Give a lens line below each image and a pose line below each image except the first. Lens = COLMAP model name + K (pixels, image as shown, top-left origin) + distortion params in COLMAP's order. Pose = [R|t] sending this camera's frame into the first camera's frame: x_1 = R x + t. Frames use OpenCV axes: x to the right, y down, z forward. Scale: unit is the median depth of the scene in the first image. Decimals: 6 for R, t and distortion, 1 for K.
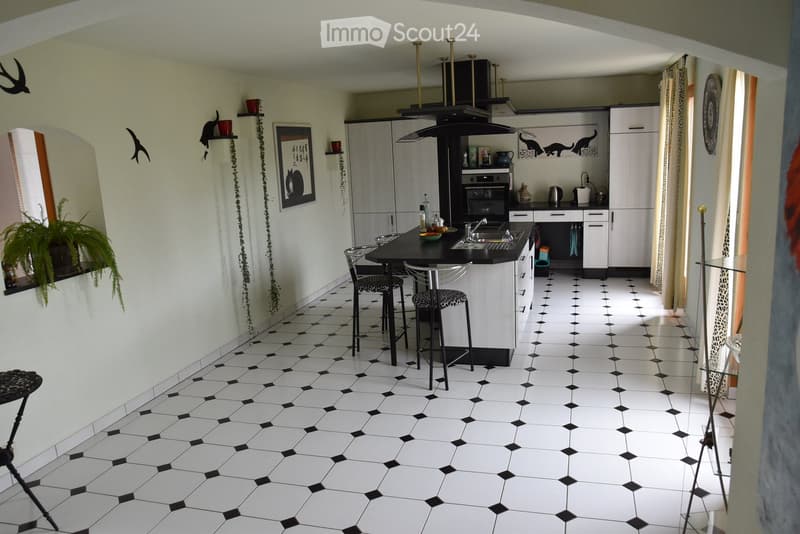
lens RADIAL K [[625.0, 0, 400.6], [0, 625.0, 237.4], [0, 0, 1]] dist [-0.056498, -0.001927]
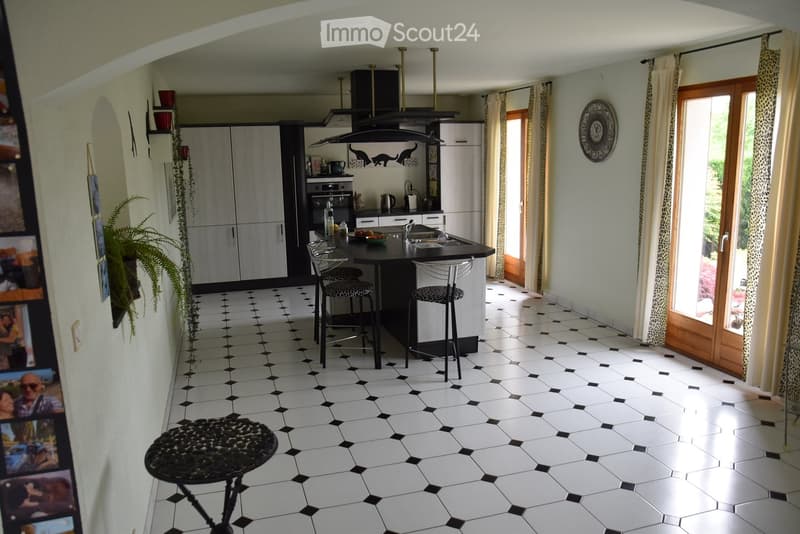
lens RADIAL K [[612.7, 0, 400.0], [0, 612.7, 267.0], [0, 0, 1]] dist [-0.076680, 0.001319]
pose [[0.844258, -0.073757, 0.530837, -0.310374], [0.061125, 0.997273, 0.041351, 0.001683], [-0.532439, -0.002464, 0.846465, 0.092160]]
